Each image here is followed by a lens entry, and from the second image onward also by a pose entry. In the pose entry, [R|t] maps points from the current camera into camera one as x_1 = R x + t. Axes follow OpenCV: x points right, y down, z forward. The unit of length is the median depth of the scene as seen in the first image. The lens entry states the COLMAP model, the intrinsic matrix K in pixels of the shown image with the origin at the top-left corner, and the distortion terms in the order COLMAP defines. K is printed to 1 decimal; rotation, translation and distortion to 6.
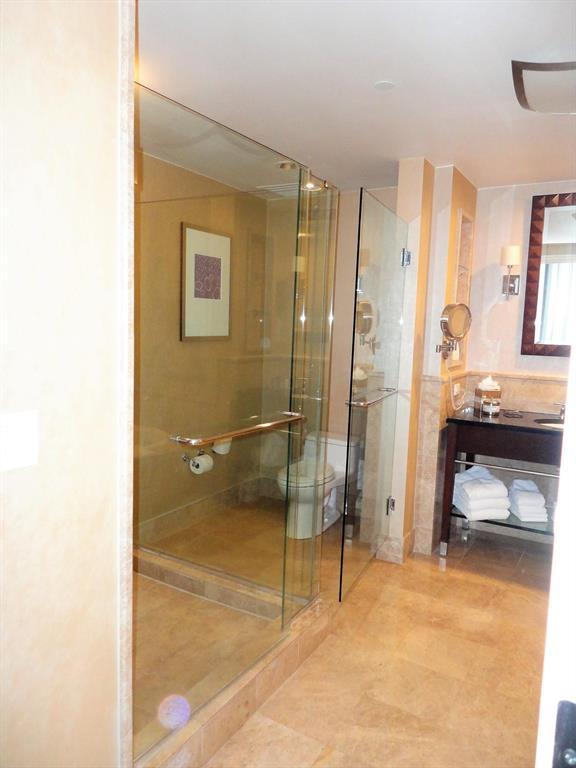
lens RADIAL K [[559.5, 0, 288.0], [0, 559.5, 384.0], [0, 0, 1]] dist [-0.002387, 0.001220]
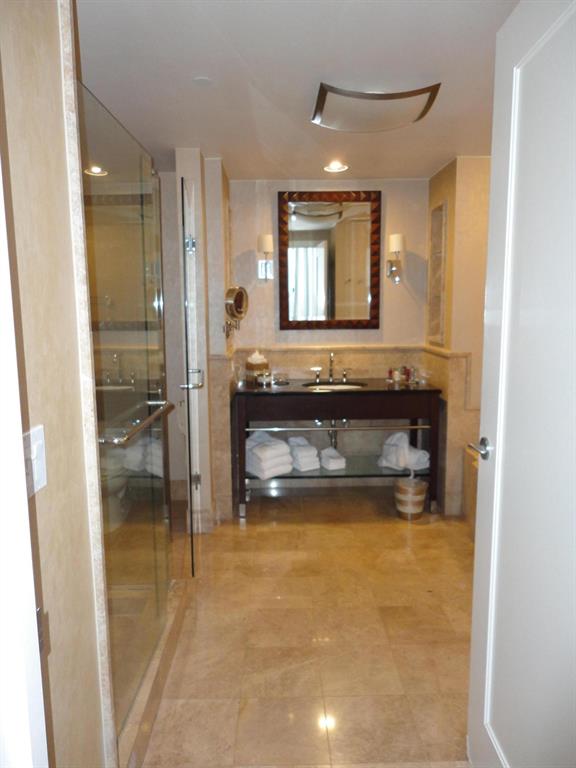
lens RADIAL K [[559.5, 0, 288.0], [0, 559.5, 384.0], [0, 0, 1]] dist [-0.002387, 0.001220]
pose [[0.845192, -0.108814, 0.523268, -0.198198], [0.089921, 0.994050, 0.061471, -0.012646], [-0.526844, -0.004902, 0.849948, 0.014154]]
